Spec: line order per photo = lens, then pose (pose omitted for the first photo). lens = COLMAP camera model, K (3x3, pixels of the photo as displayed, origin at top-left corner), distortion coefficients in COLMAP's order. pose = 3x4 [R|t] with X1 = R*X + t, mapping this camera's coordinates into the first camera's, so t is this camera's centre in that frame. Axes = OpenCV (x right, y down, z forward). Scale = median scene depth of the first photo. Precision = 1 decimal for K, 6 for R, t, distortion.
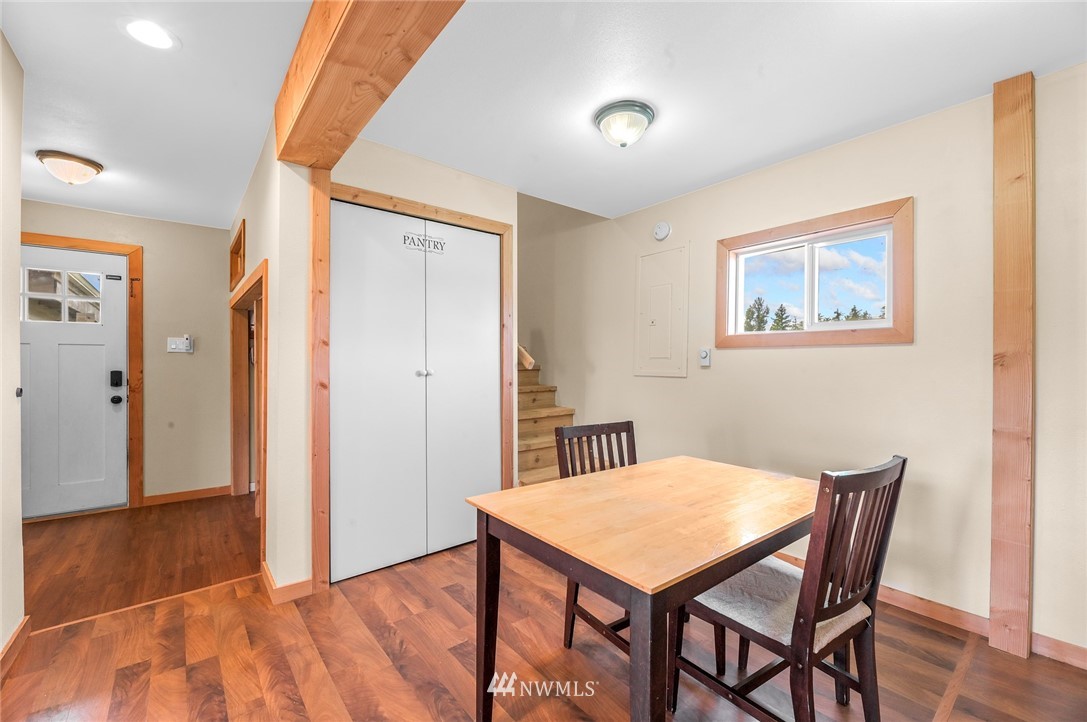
lens RADIAL K [[447.8, 0, 544.7], [0, 447.8, 362.0], [0, 0, 1]] dist [0.002449, -0.002316]
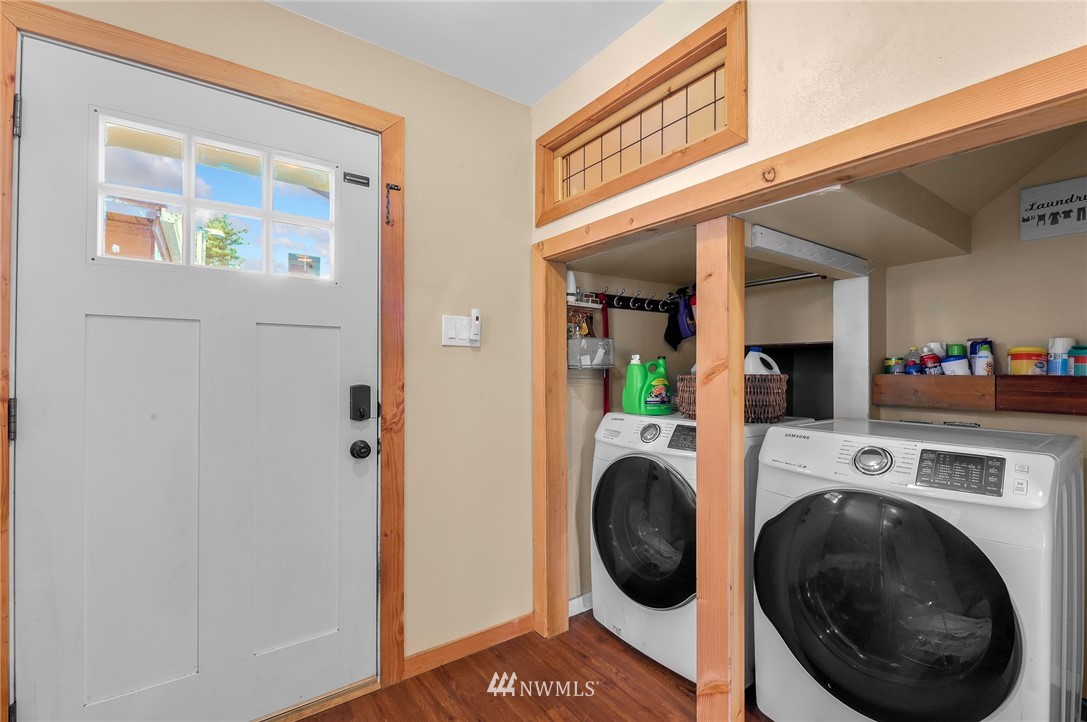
lens RADIAL K [[464.9, 0, 543.9], [0, 464.9, 361.9], [0, 0, 1]] dist [0.002204, -0.001022]
pose [[0.998618, 0.003281, -0.052455, -0.736014], [-0.003732, 0.999957, -0.008502, -0.000795], [0.052425, 0.008686, 0.998587, 0.533276]]
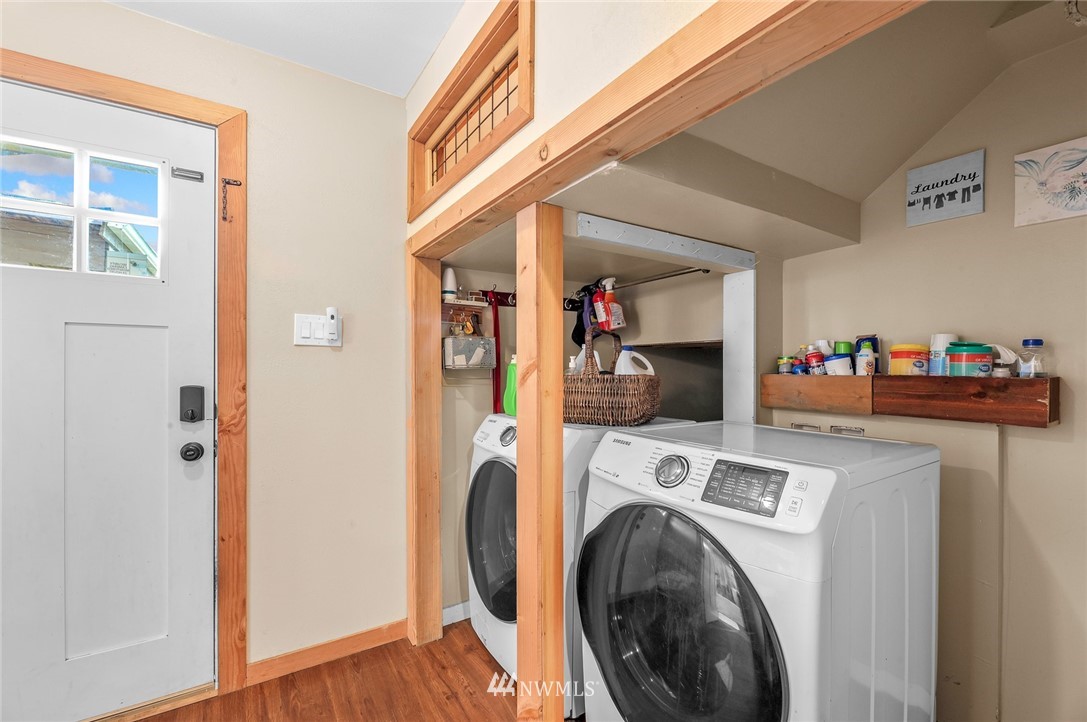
lens RADIAL K [[447.8, 0, 542.9], [0, 447.8, 364.8], [0, 0, 1]] dist [0.002449, -0.002316]
pose [[0.994698, 0.001864, -0.102826, -0.559595], [-0.002126, 0.999995, -0.002432, -0.001057], [0.102820, 0.002637, 0.994696, 0.588101]]
